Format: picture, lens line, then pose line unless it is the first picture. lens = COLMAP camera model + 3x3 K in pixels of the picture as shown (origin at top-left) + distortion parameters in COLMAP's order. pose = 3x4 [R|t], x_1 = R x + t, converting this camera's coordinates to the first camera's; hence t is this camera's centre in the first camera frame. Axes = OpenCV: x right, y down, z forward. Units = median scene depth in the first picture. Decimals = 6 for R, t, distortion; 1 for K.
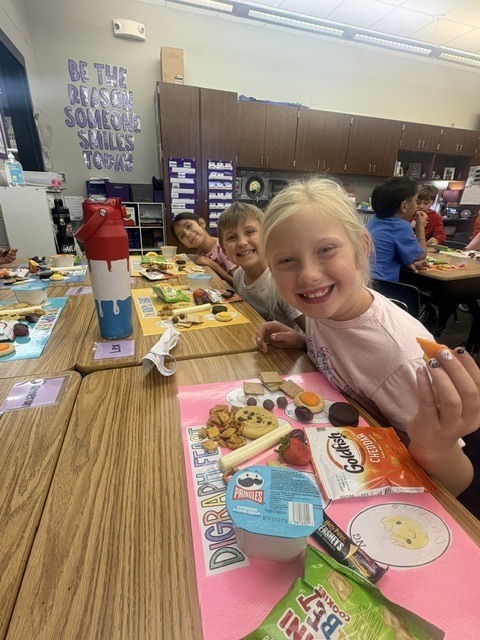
lens RADIAL K [[304.4, 0, 247.6], [0, 304.4, 323.7], [0, 0, 1]] dist [-0.002466, 0.000100]
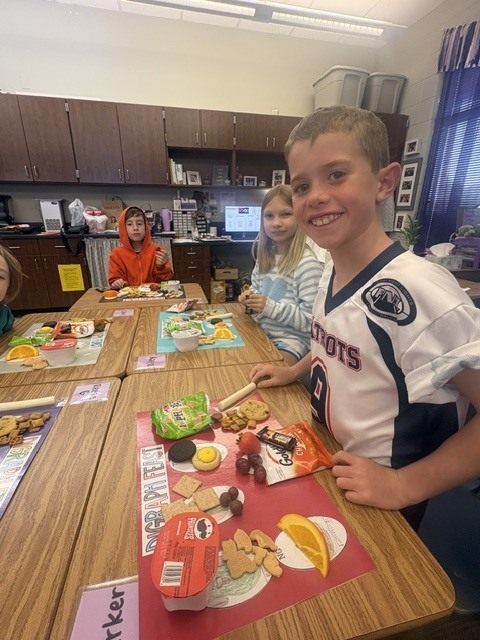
lens RADIAL K [[304.1, 0, 240.0], [0, 304.1, 320.0], [0, 0, 1]] dist [-0.000788, -0.000006]
pose [[0.996742, 0.002306, -0.080619, 0.925599], [-0.006543, 0.998609, -0.052327, -0.180748], [0.080386, 0.052684, 0.995371, 0.436816]]
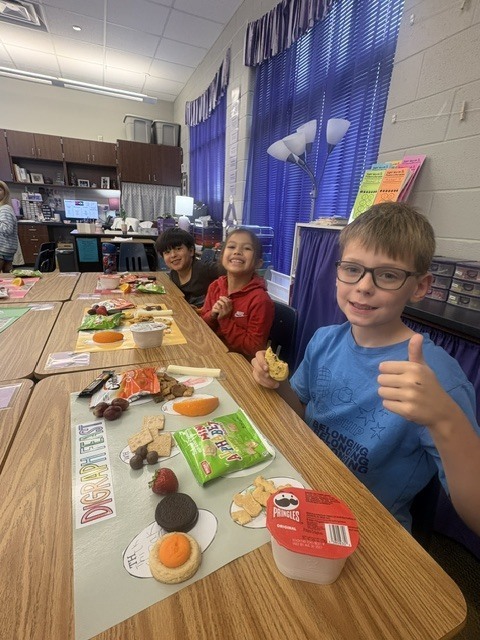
lens RADIAL K [[304.1, 0, 240.0], [0, 304.1, 320.0], [0, 0, 1]] dist [-0.000788, -0.000006]
pose [[0.995210, -0.014054, 0.096749, 1.486581], [0.020406, 0.997678, -0.064977, 0.074961], [-0.095612, 0.066640, 0.993186, -0.064834]]
